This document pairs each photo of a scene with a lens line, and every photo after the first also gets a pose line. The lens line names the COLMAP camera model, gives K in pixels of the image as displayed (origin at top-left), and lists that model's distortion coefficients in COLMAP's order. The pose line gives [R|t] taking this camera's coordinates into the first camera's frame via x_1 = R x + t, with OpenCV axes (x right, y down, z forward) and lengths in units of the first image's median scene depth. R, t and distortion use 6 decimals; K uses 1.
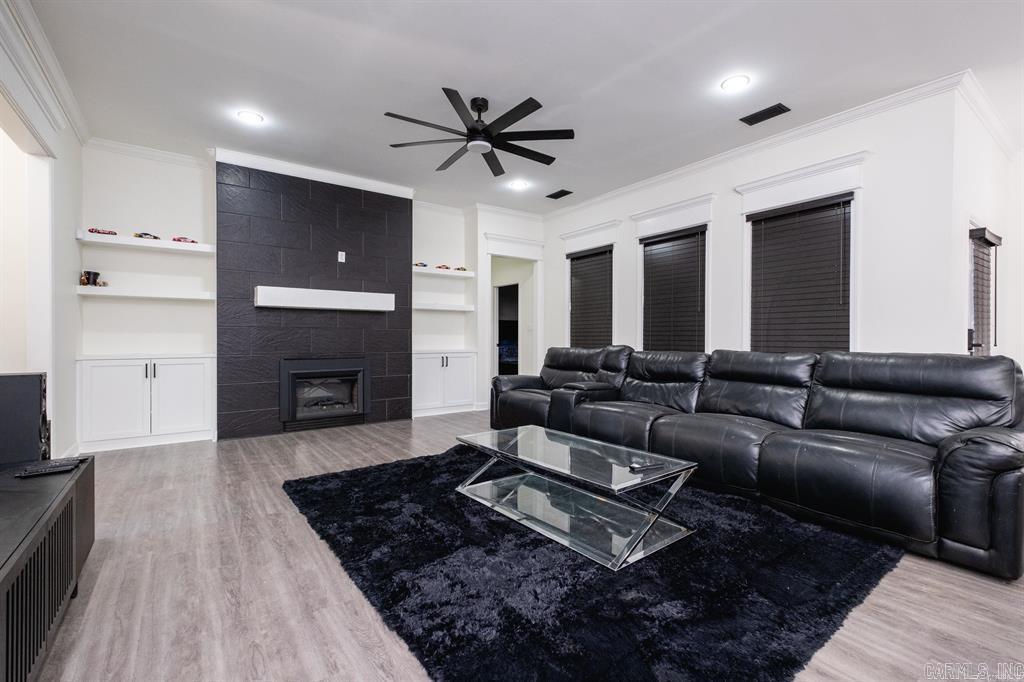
lens RADIAL K [[458.4, 0, 507.3], [0, 458.4, 335.7], [0, 0, 1]] dist [0.012178, -0.003559]
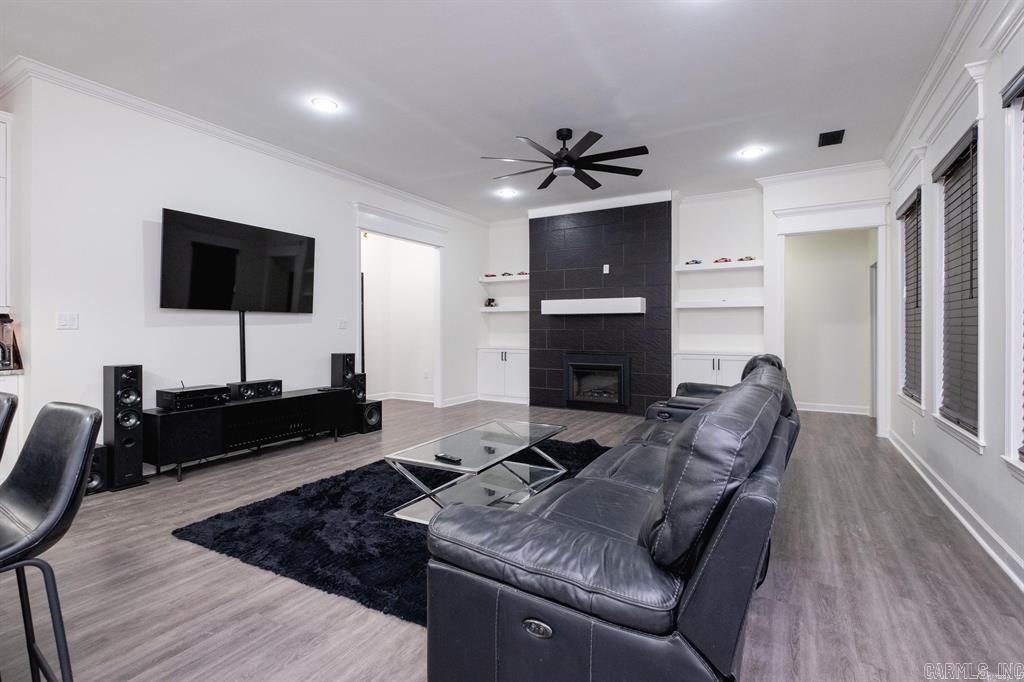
lens RADIAL K [[458.4, 0, 529.8], [0, 458.4, 326.3], [0, 0, 1]] dist [0.012178, -0.003559]
pose [[0.417183, -0.004190, -0.908813, 0.733397], [0.003650, 0.999989, -0.002935, -0.023701], [0.908815, -0.002093, 0.417194, 0.370008]]
